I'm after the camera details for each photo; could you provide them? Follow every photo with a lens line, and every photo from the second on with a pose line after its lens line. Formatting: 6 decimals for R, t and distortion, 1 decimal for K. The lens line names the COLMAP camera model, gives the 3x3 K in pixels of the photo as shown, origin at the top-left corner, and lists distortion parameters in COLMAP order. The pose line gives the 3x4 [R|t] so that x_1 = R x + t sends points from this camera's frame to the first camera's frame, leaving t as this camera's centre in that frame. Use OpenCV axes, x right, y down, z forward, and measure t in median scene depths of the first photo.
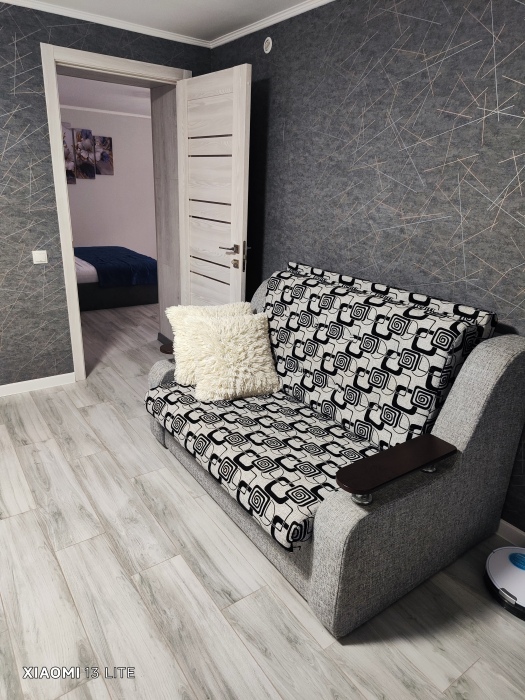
lens RADIAL K [[469.0, 0, 261.7], [0, 469.0, 349.1], [0, 0, 1]] dist [0.025759, -0.014074]
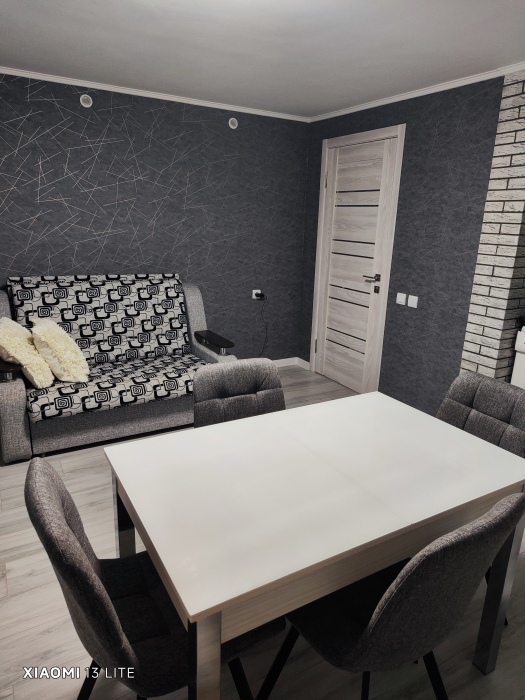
lens RADIAL K [[469.0, 0, 261.9], [0, 469.0, 350.2], [0, 0, 1]] dist [0.025759, -0.014074]
pose [[0.094515, -0.304209, 0.947905, -1.305591], [0.307700, 0.914471, 0.262799, -0.163927], [-0.946777, 0.266832, 0.180037, 0.283251]]
